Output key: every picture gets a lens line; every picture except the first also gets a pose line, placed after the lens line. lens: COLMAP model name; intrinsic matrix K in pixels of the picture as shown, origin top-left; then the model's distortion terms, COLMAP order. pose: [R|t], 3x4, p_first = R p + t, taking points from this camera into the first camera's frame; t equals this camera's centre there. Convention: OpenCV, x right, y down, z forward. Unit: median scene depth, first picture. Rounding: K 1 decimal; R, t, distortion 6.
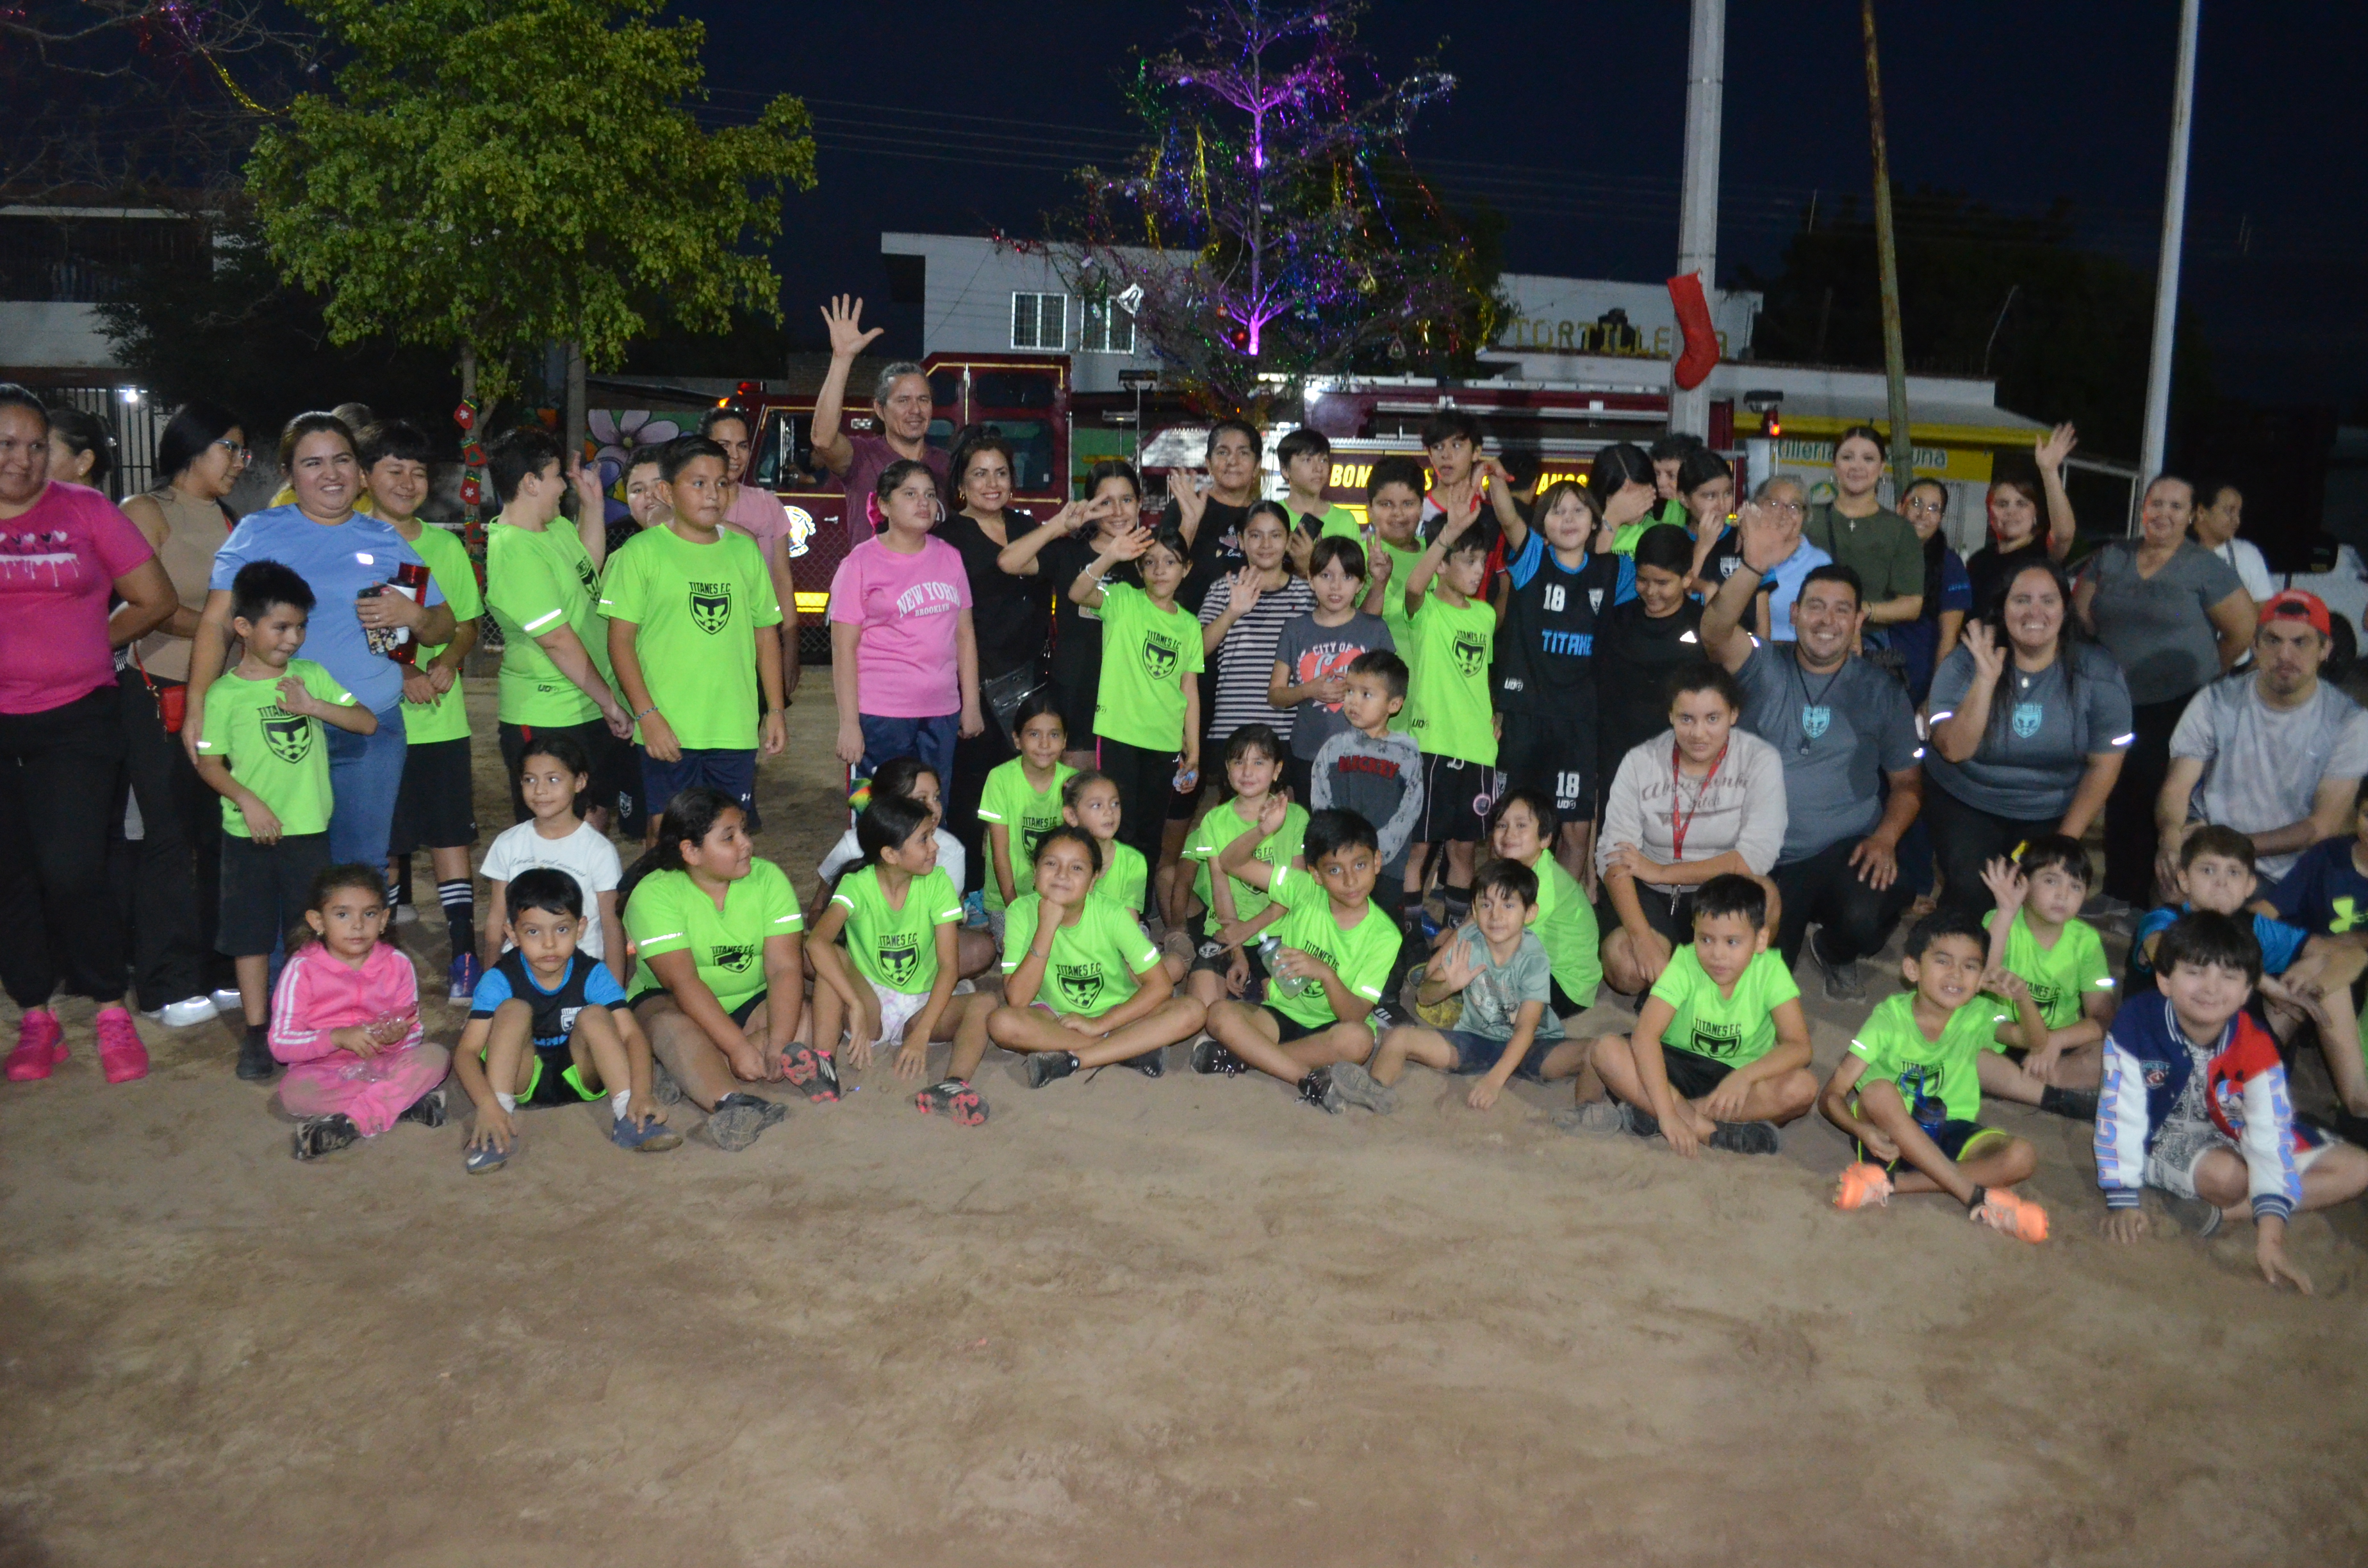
lens RADIAL K [[1901.3, 0, 1185.7], [0, 1901.3, 806.6], [0, 0, 1]] dist [-0.077247, 0.002384]
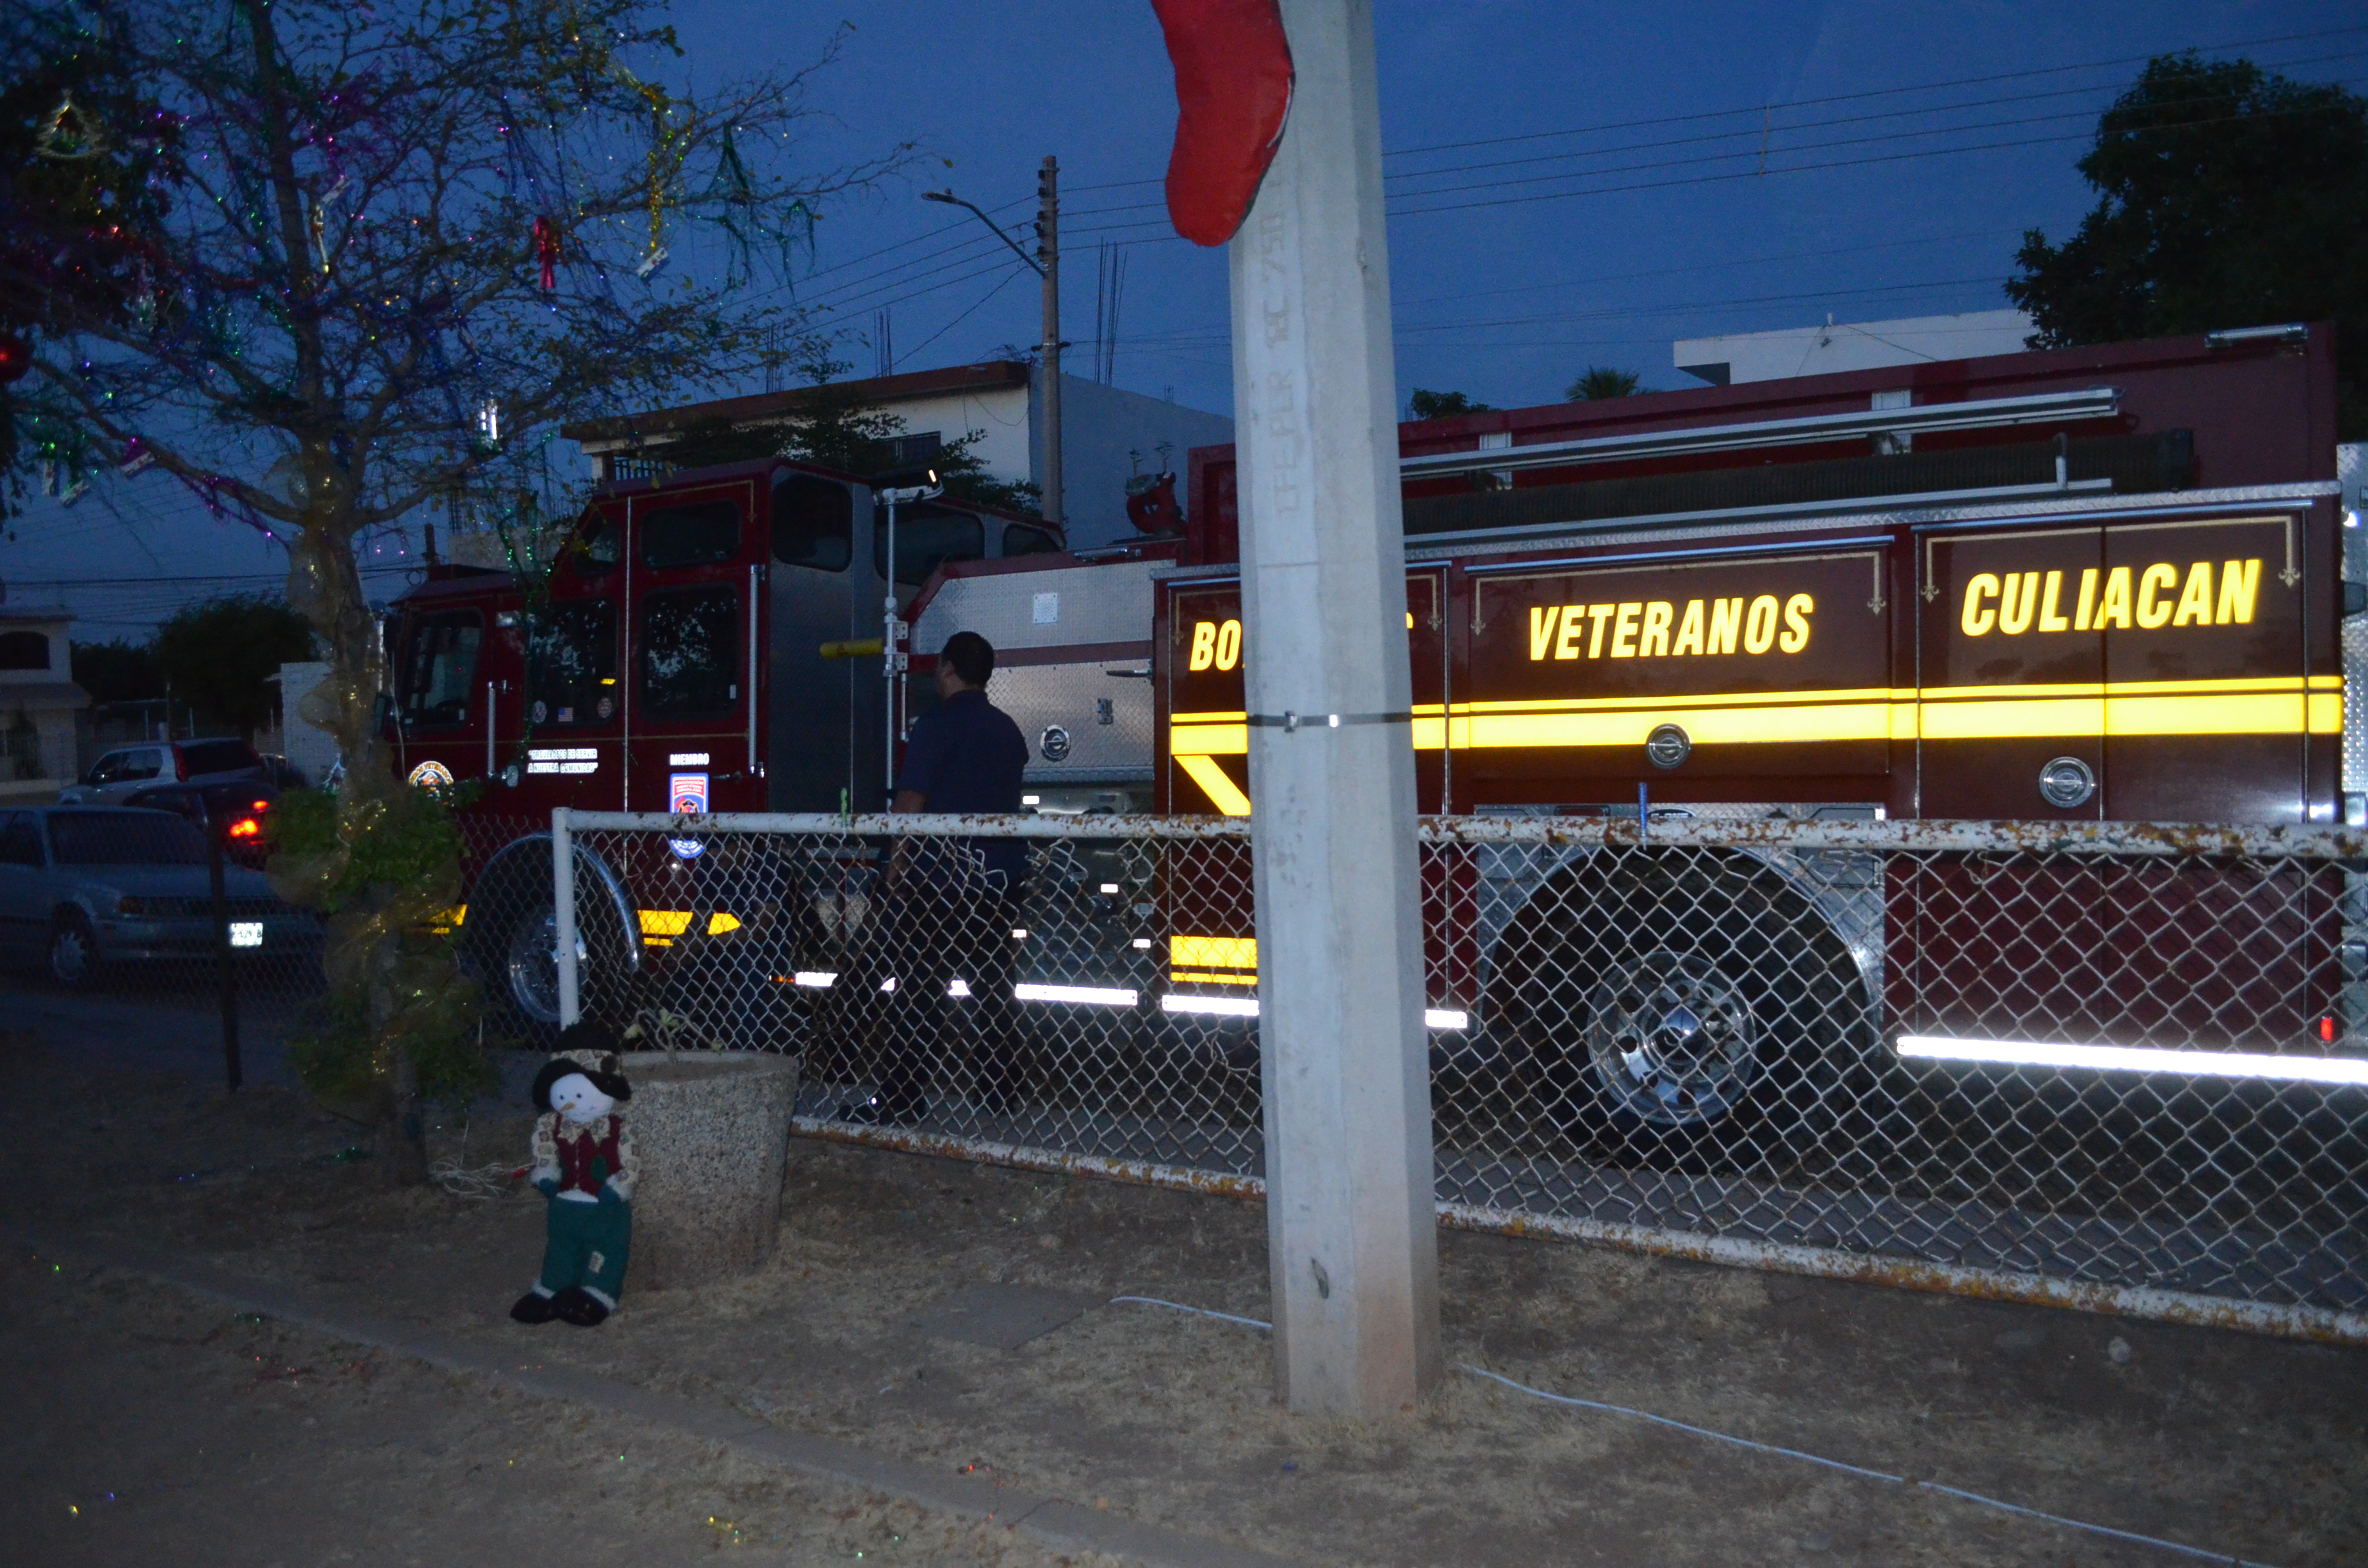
lens RADIAL K [[1875.1, 0, 1183.1], [0, 1875.1, 793.6], [0, 0, 1]] dist [-0.079100, 0.009365]
pose [[0.785080, -0.018508, -0.619118, 0.465285], [-0.042500, 0.995588, -0.083654, -0.146301], [0.617935, 0.091987, 0.780830, 0.921537]]
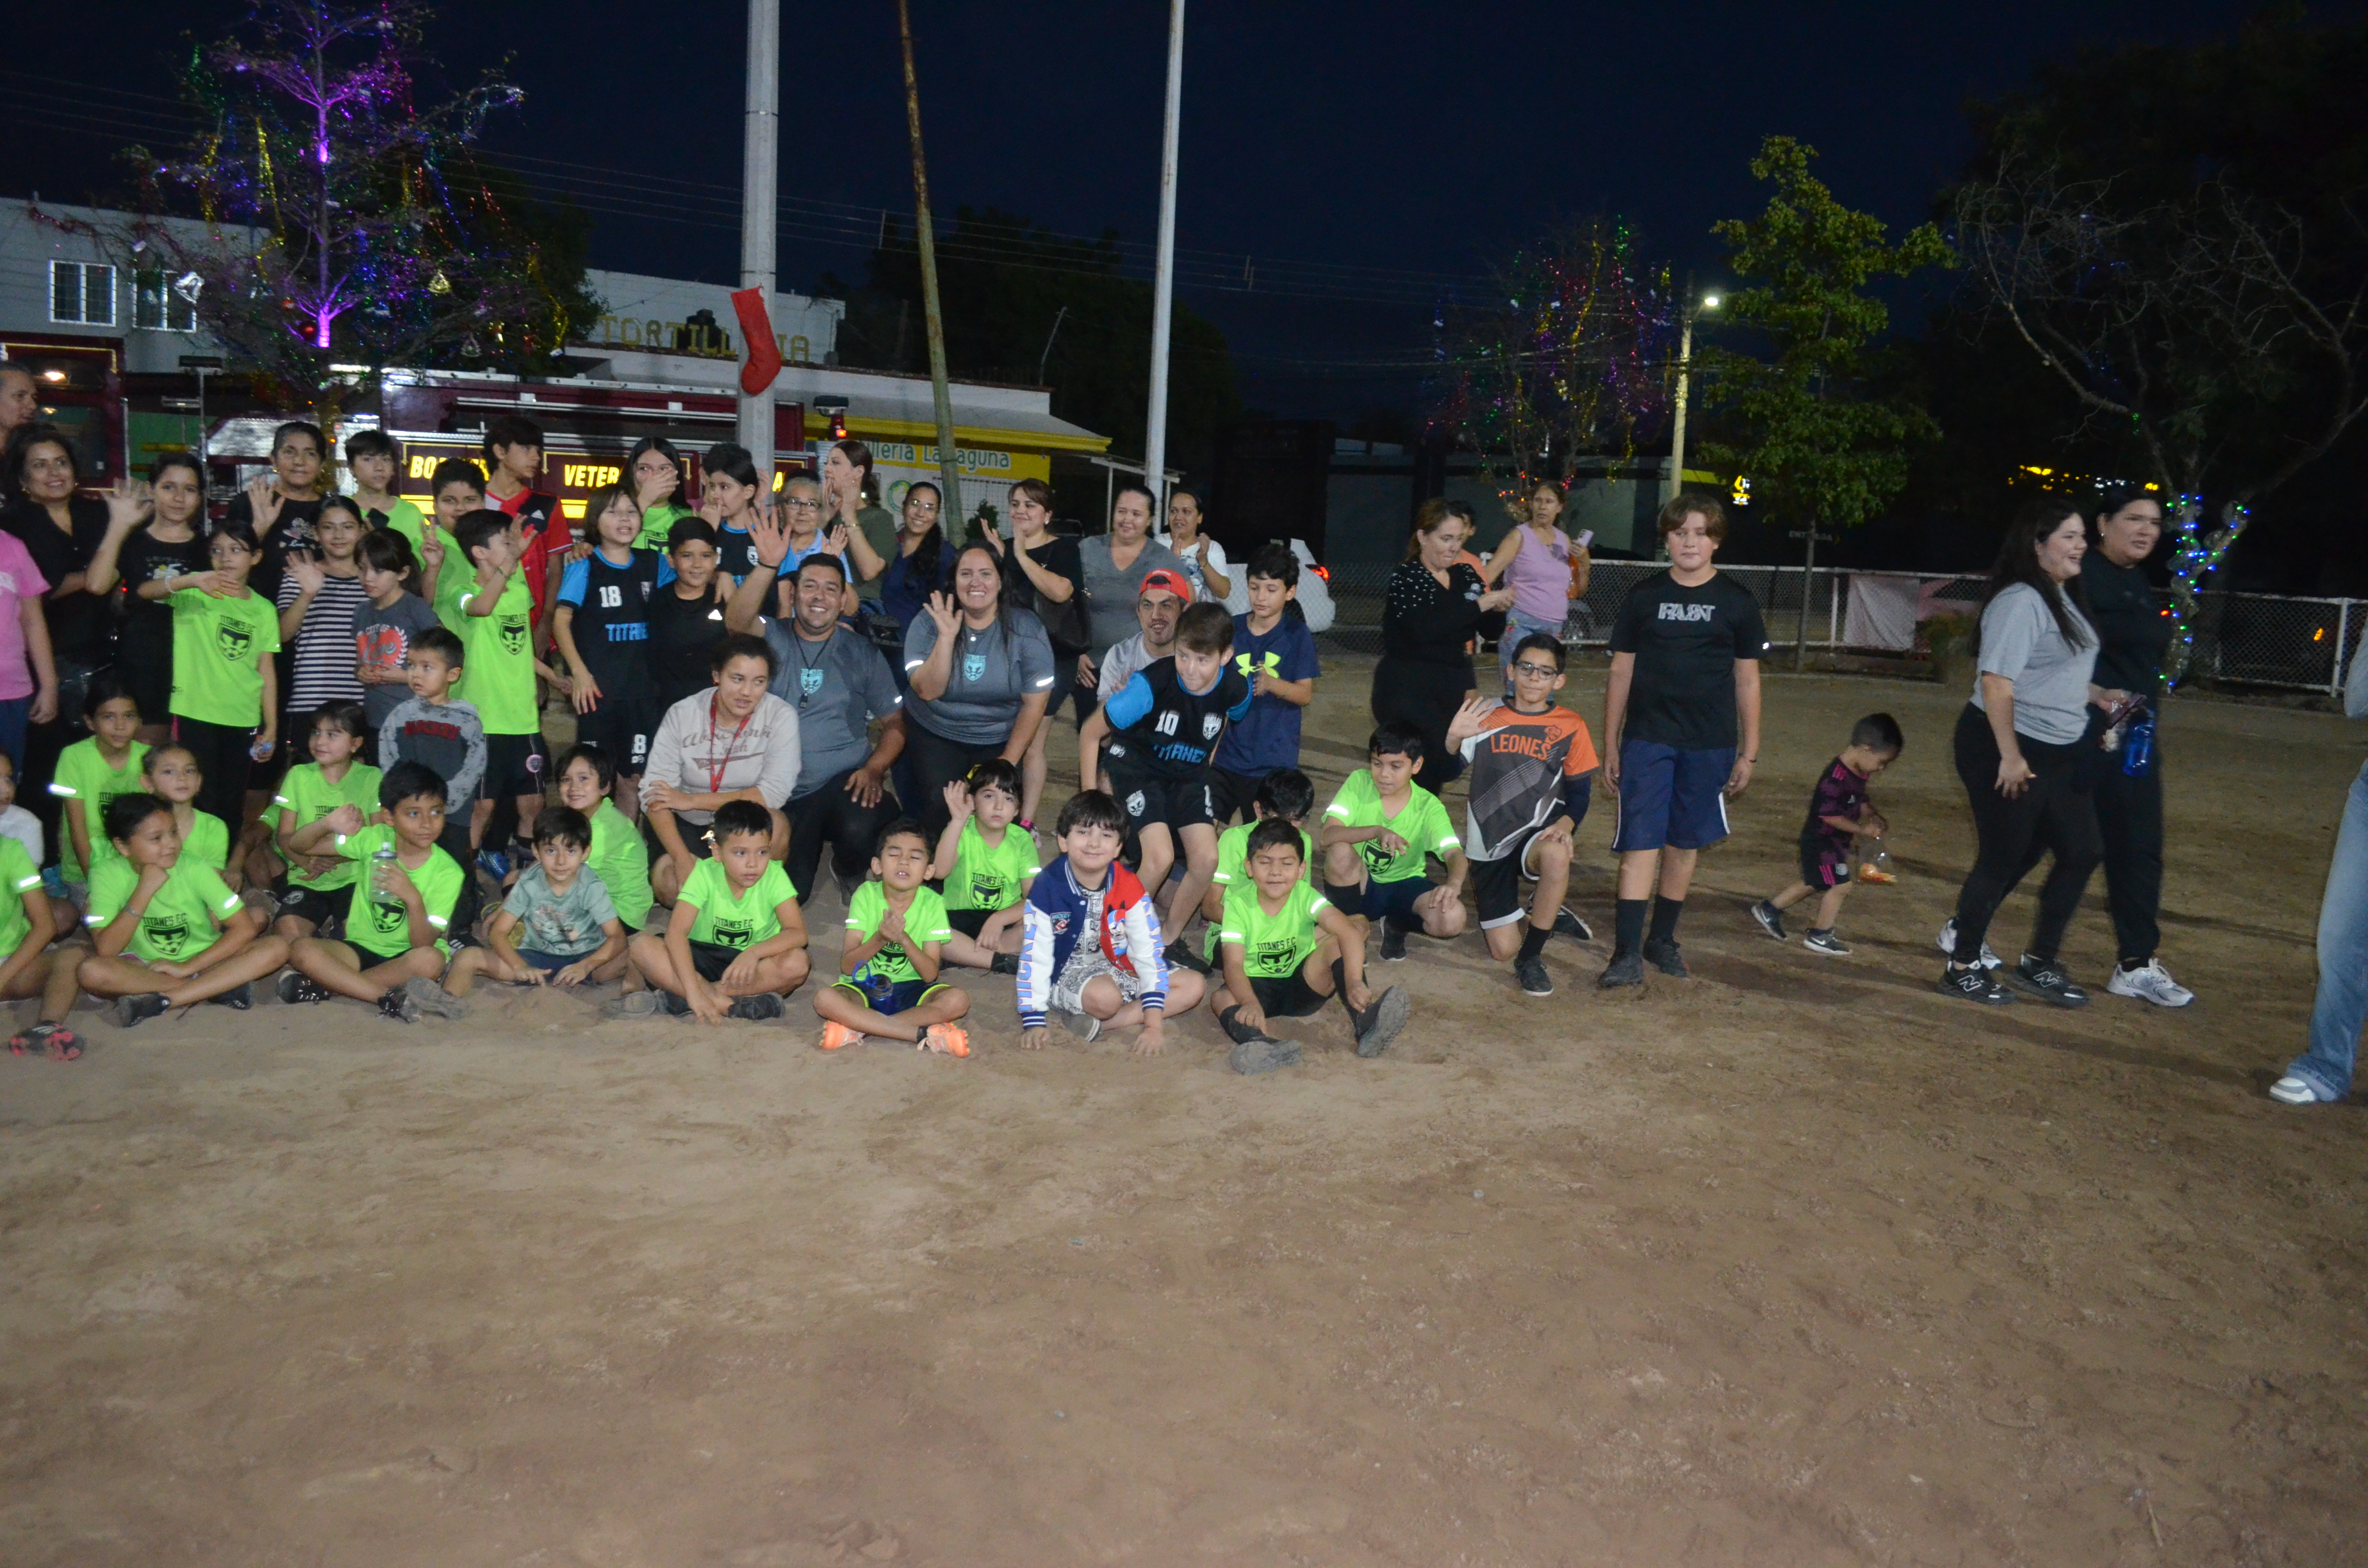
lens RADIAL K [[1875.1, 0, 1183.1], [0, 1875.1, 793.6], [0, 0, 1]] dist [-0.079100, 0.009365]
pose [[0.895892, -0.047418, 0.441734, 0.002912], [0.048020, 0.998798, 0.009825, 0.011522], [-0.441669, 0.012410, 0.897092, -0.081911]]
